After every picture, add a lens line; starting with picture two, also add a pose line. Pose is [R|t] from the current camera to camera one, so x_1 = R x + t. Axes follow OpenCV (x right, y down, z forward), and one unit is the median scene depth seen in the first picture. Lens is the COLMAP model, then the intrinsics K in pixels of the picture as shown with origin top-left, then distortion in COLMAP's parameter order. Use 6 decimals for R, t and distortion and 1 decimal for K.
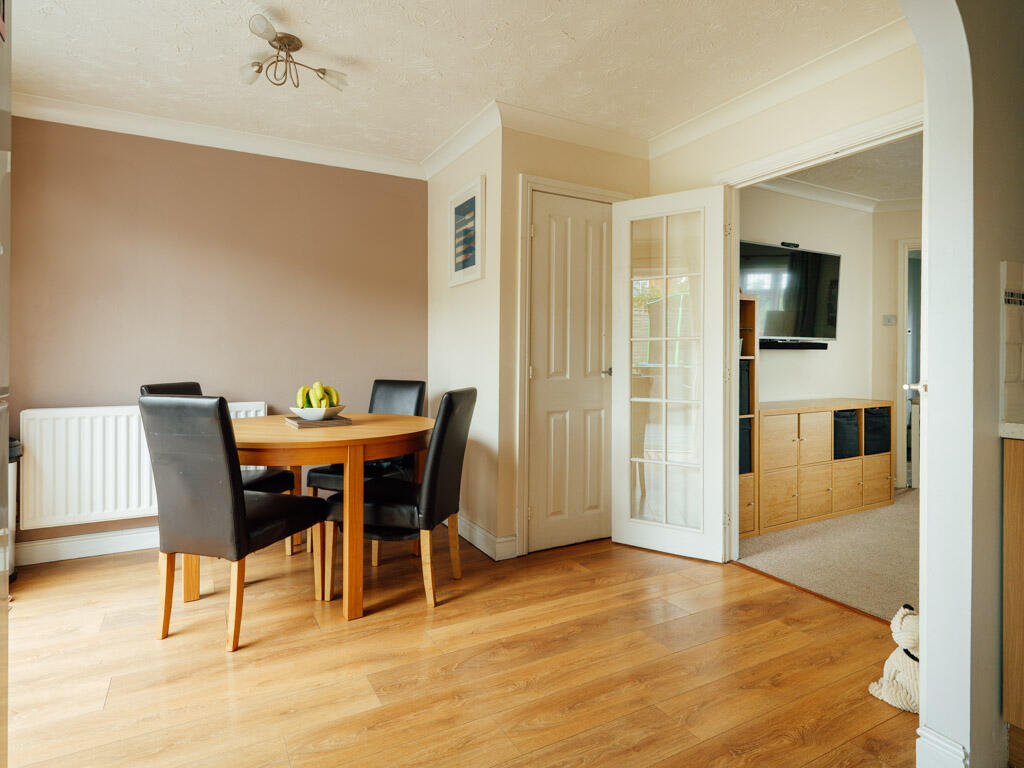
lens RADIAL K [[562.5, 0, 511.8], [0, 562.5, 361.1], [0, 0, 1]] dist [0.000060, 0.000050]
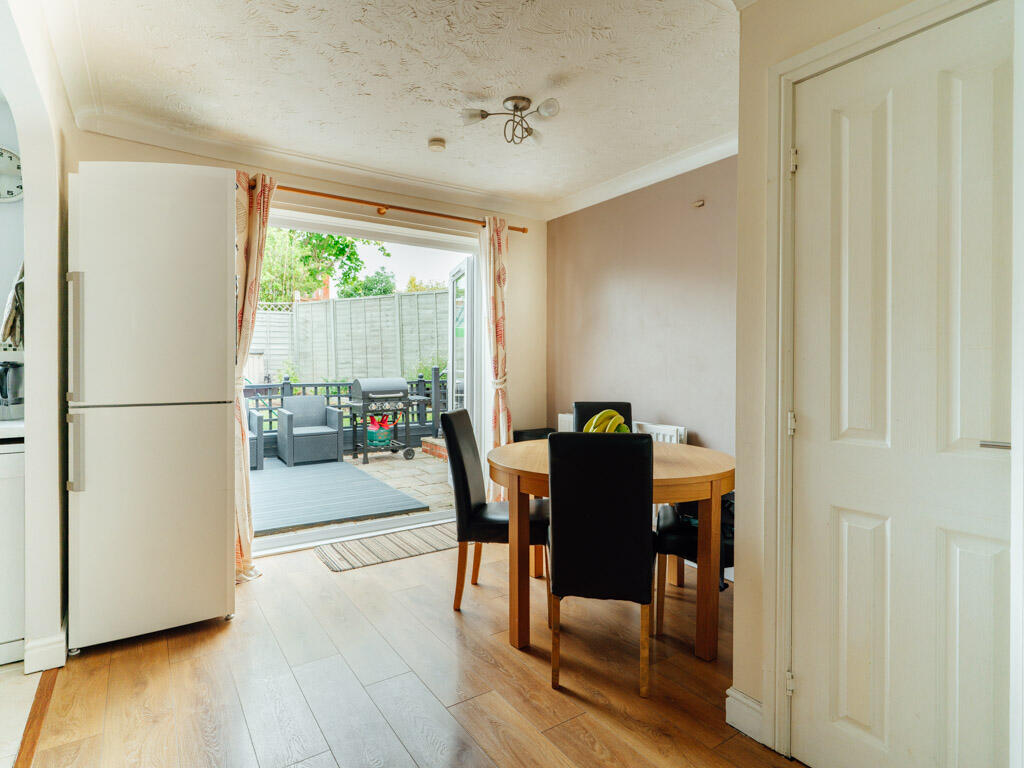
lens RADIAL K [[556.1, 0, 511.1], [0, 556.1, 374.7], [0, 0, 1]] dist [0.000881, 0.000164]
pose [[0.090757, 0.010537, -0.995817, 0.532396], [-0.010037, 0.999903, 0.009665, -0.029255], [0.995822, 0.009118, 0.090854, 0.673703]]
